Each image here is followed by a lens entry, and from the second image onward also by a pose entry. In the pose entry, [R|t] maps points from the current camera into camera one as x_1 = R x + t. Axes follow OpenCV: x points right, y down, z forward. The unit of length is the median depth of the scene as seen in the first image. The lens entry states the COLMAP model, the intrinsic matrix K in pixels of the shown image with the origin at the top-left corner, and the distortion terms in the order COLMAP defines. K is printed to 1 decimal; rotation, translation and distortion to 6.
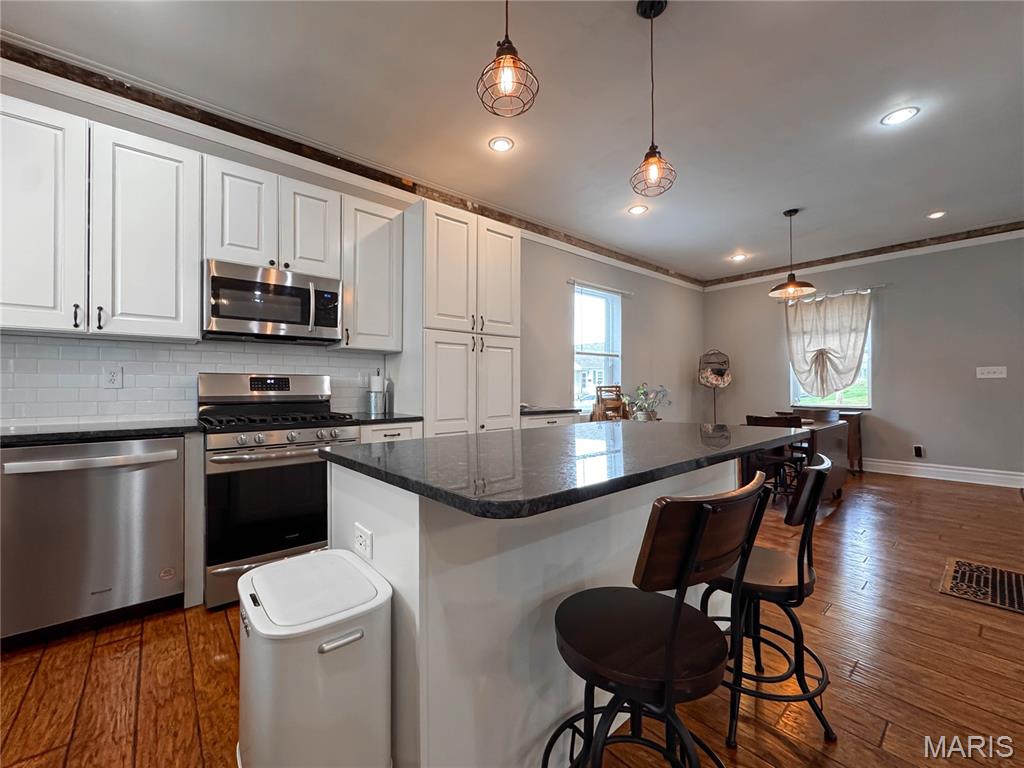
lens RADIAL K [[417.9, 0, 525.4], [0, 417.9, 385.6], [0, 0, 1]] dist [-0.004803, 0.000084]
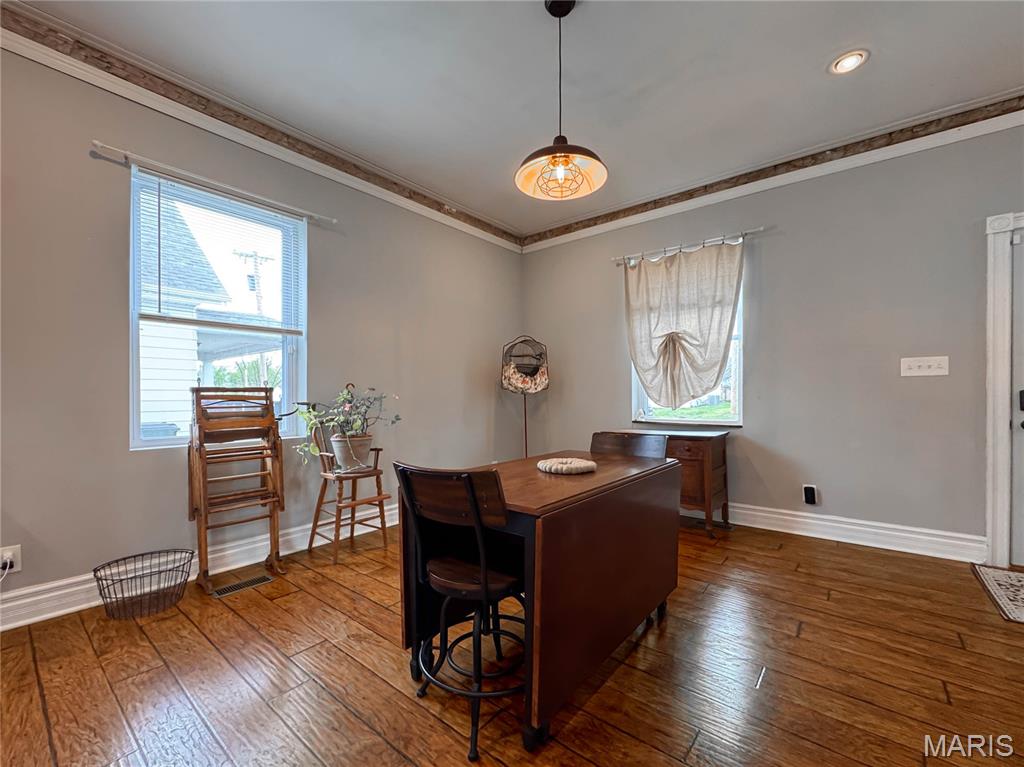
lens RADIAL K [[409.6, 0, 494.8], [0, 409.6, 400.0], [0, 0, 1]] dist [-0.002371, -0.000293]
pose [[0.994349, -0.001511, 0.106148, 0.749773], [0.000058, 0.999906, 0.013698, 0.014210], [-0.106159, -0.013615, 0.994256, 0.809926]]
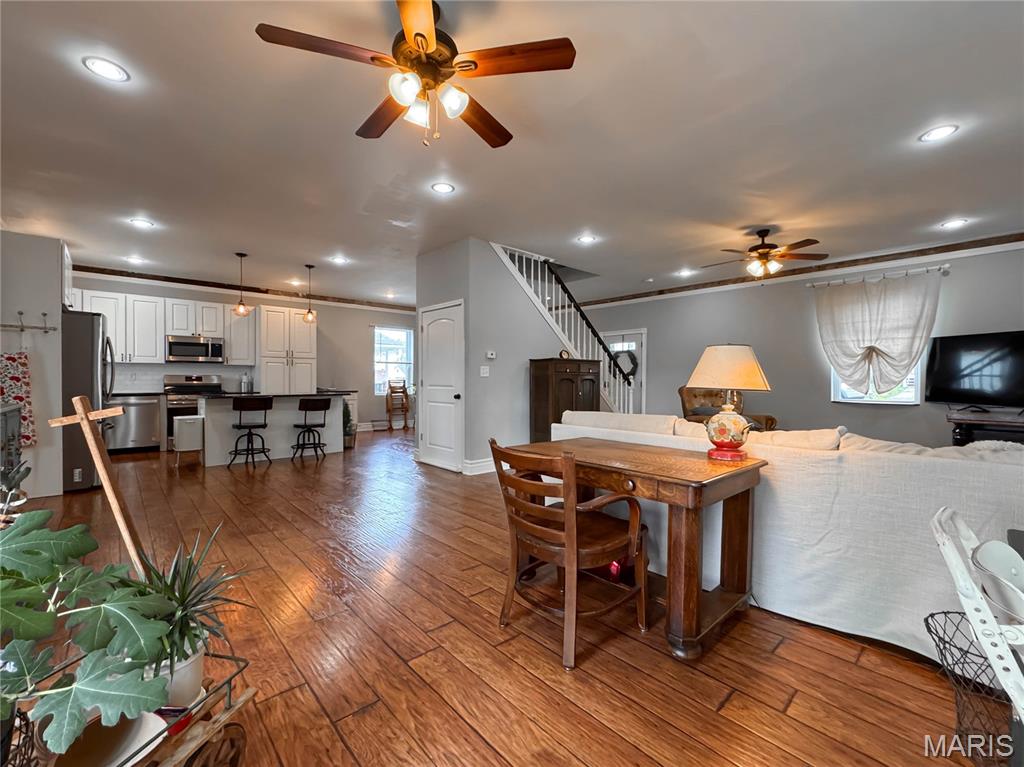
lens RADIAL K [[407.4, 0, 540.5], [0, 407.4, 382.5], [0, 0, 1]] dist [-0.000208, -0.000044]
pose [[0.996484, 0.005682, 0.083593, 1.144291], [-0.006776, 0.999895, 0.012817, -0.024315], [-0.083512, -0.013338, 0.996418, -1.472999]]
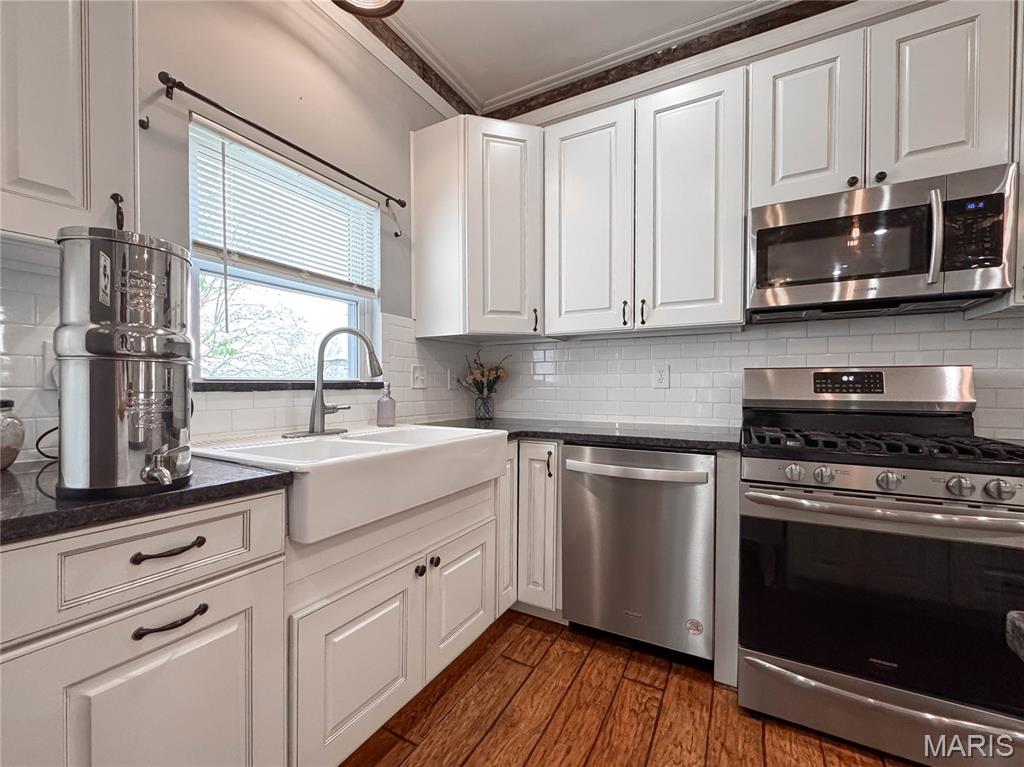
lens RADIAL K [[434.0, 0, 493.7], [0, 434.0, 394.0], [0, 0, 1]] dist [-0.002303, -0.000163]
pose [[0.313217, 0.017887, -0.949513, -0.136698], [0.001443, 0.999813, 0.019310, -0.000096], [0.949680, -0.007418, 0.313133, 0.247595]]
